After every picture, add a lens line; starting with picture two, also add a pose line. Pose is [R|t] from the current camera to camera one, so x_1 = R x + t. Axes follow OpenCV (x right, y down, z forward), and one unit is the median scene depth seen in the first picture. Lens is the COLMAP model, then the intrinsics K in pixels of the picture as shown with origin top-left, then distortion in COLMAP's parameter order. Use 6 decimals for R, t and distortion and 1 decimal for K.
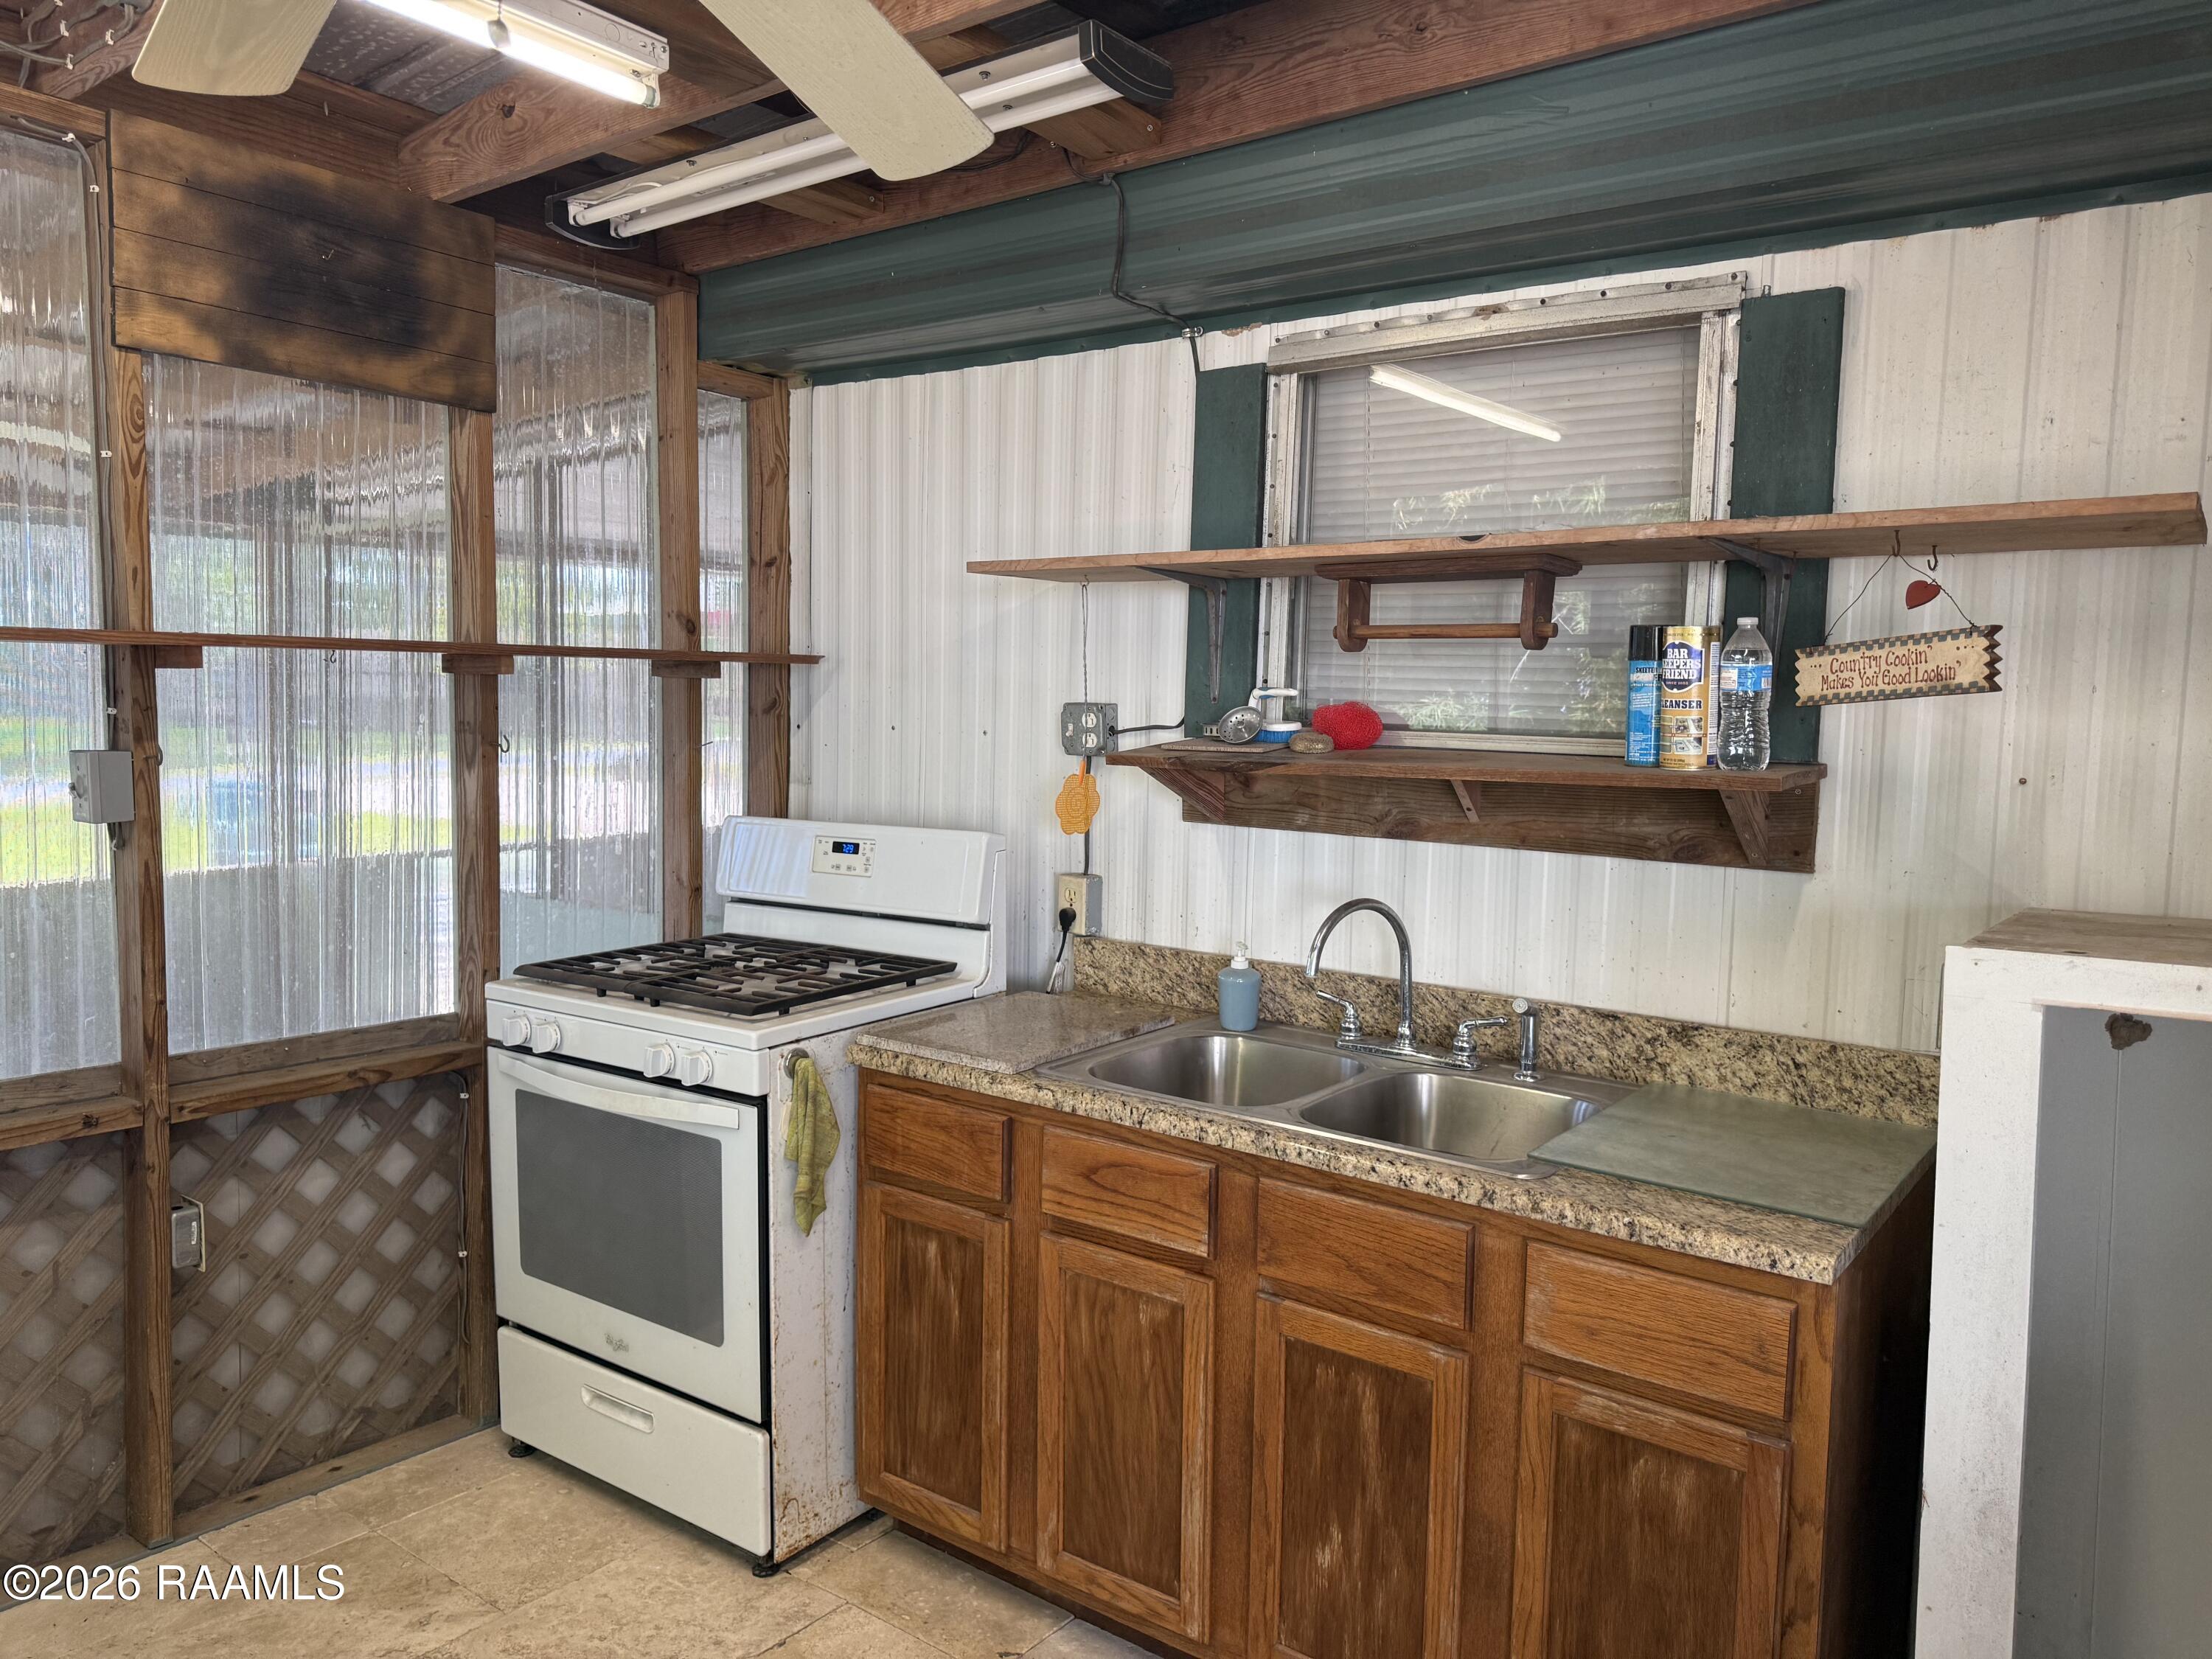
lens RADIAL K [[1575.4, 0, 1100.8], [0, 1575.4, 821.7], [0, 0, 1]] dist [0.022184, -0.015256]
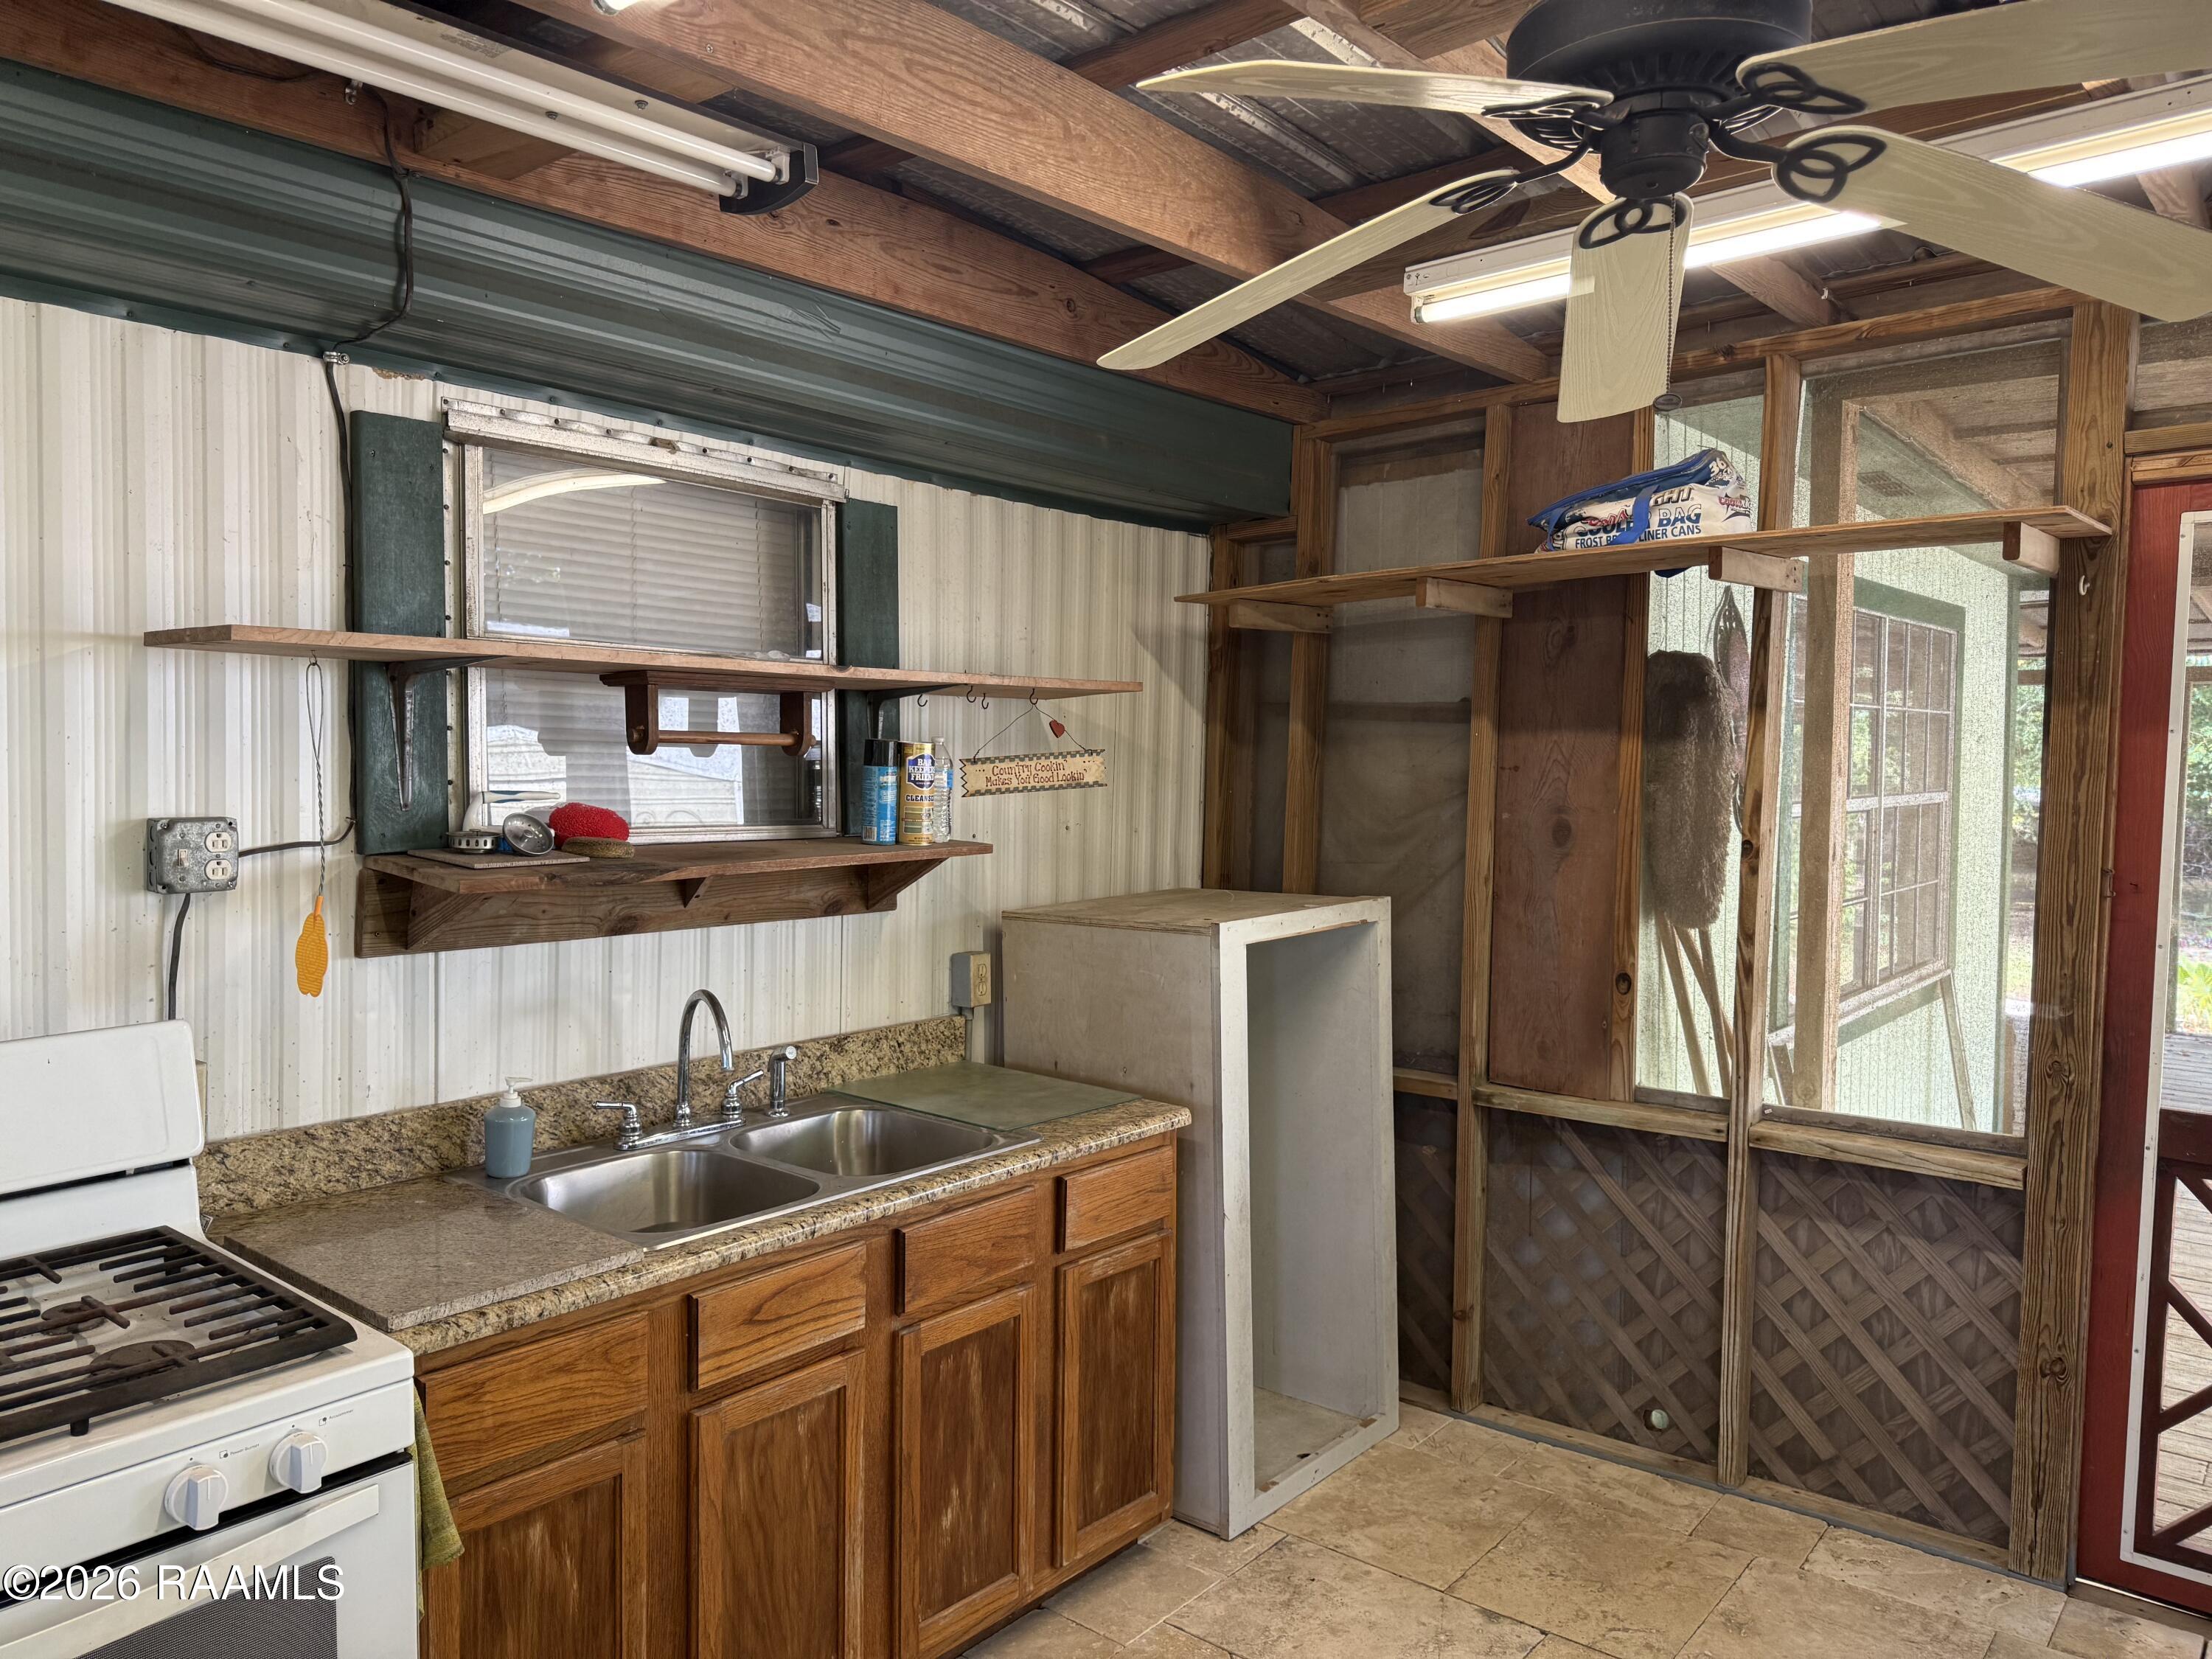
lens RADIAL K [[1575.4, 0, 1099.6], [0, 1575.4, 824.2], [0, 0, 1]] dist [0.022184, -0.015256]
pose [[0.027875, -0.065252, 0.997479, -0.909706], [0.069912, 0.995551, 0.063172, -0.115152], [-0.997164, 0.067975, 0.032312, 0.719628]]
